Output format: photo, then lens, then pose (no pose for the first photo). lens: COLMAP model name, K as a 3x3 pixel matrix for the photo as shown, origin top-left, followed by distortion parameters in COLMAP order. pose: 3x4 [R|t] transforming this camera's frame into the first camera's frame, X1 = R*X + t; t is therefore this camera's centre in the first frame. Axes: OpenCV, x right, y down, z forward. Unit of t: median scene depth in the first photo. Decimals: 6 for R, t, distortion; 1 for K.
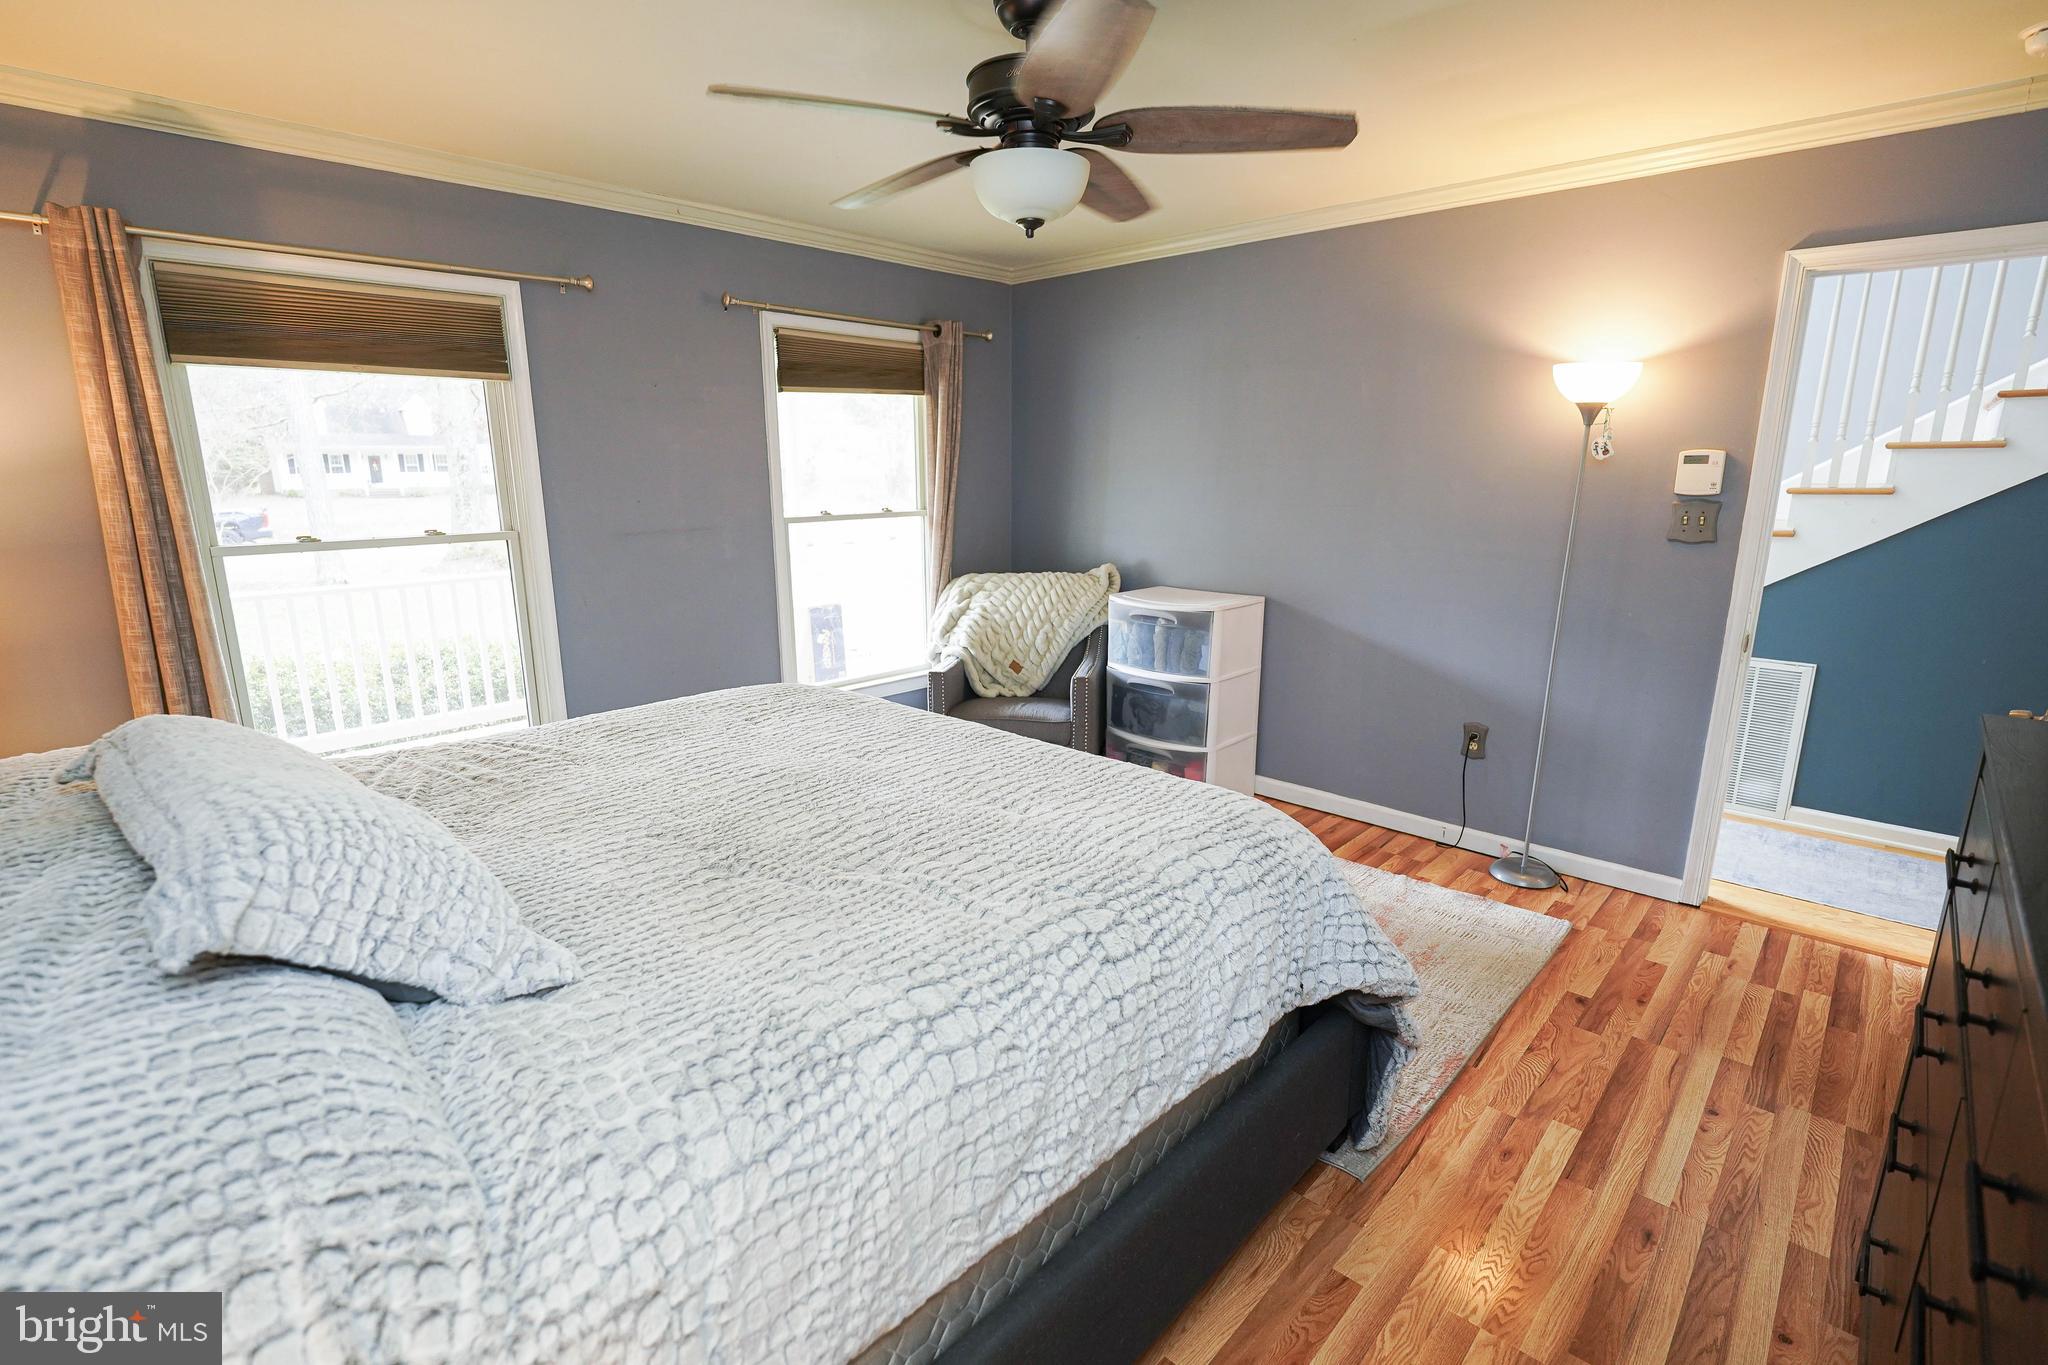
lens RADIAL K [[948.1, 0, 1025.3], [0, 948.1, 674.6], [0, 0, 1]] dist [-0.010986, 0.000623]
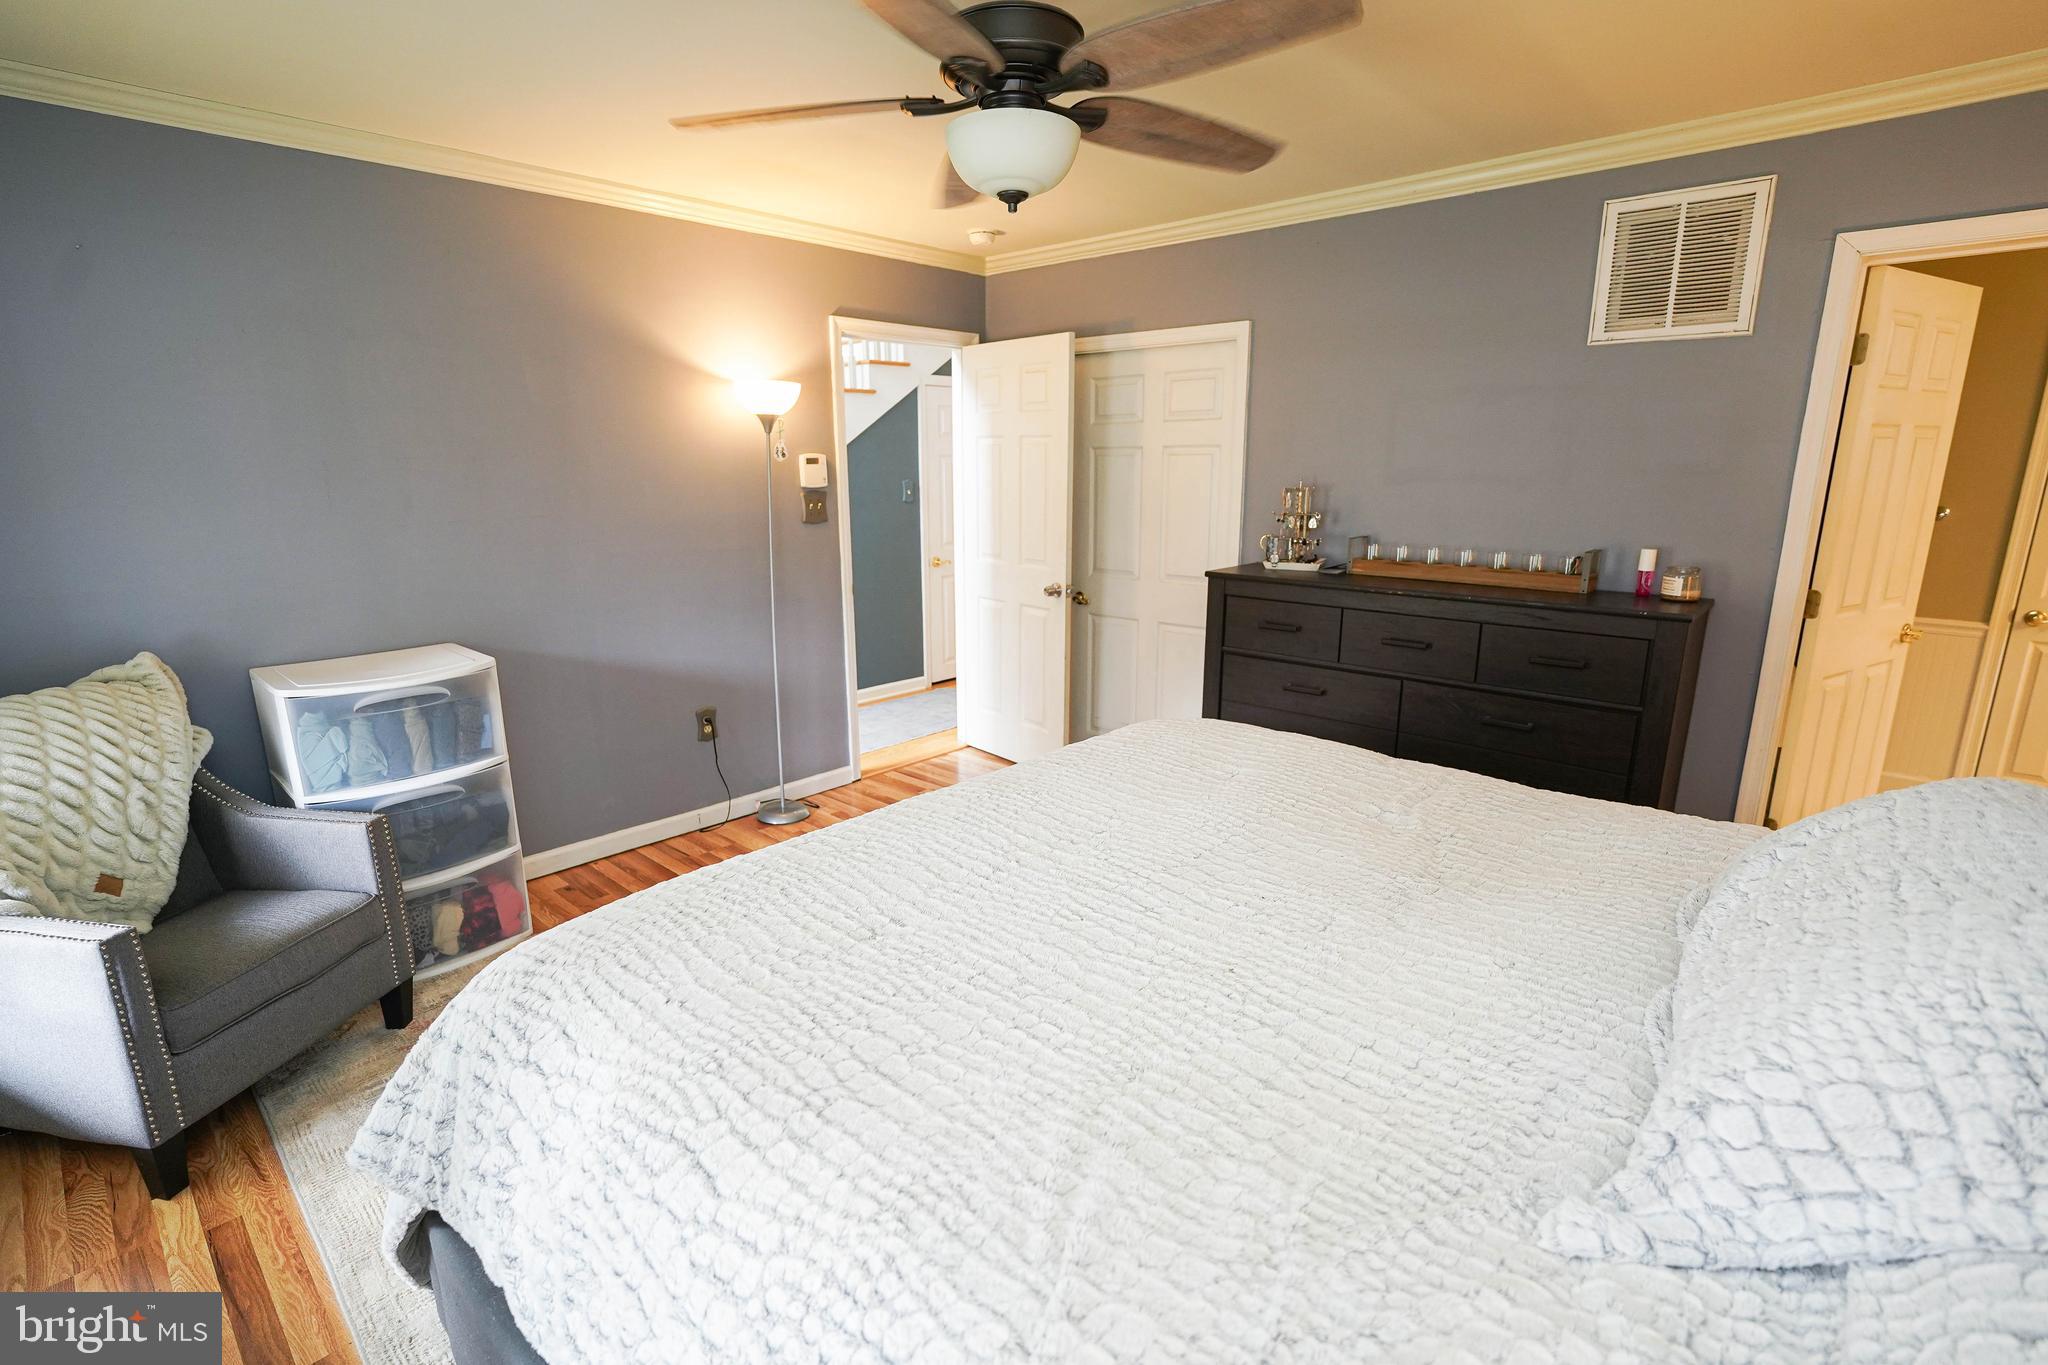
lens RADIAL K [[948.1, 0, 1025.8], [0, 948.1, 690.6], [0, 0, 1]] dist [-0.010986, 0.000623]
pose [[-0.012535, -0.234290, 0.972086, -0.577654], [0.219137, 0.947886, 0.231283, -0.138243], [-0.975614, 0.215919, 0.039460, 0.607250]]
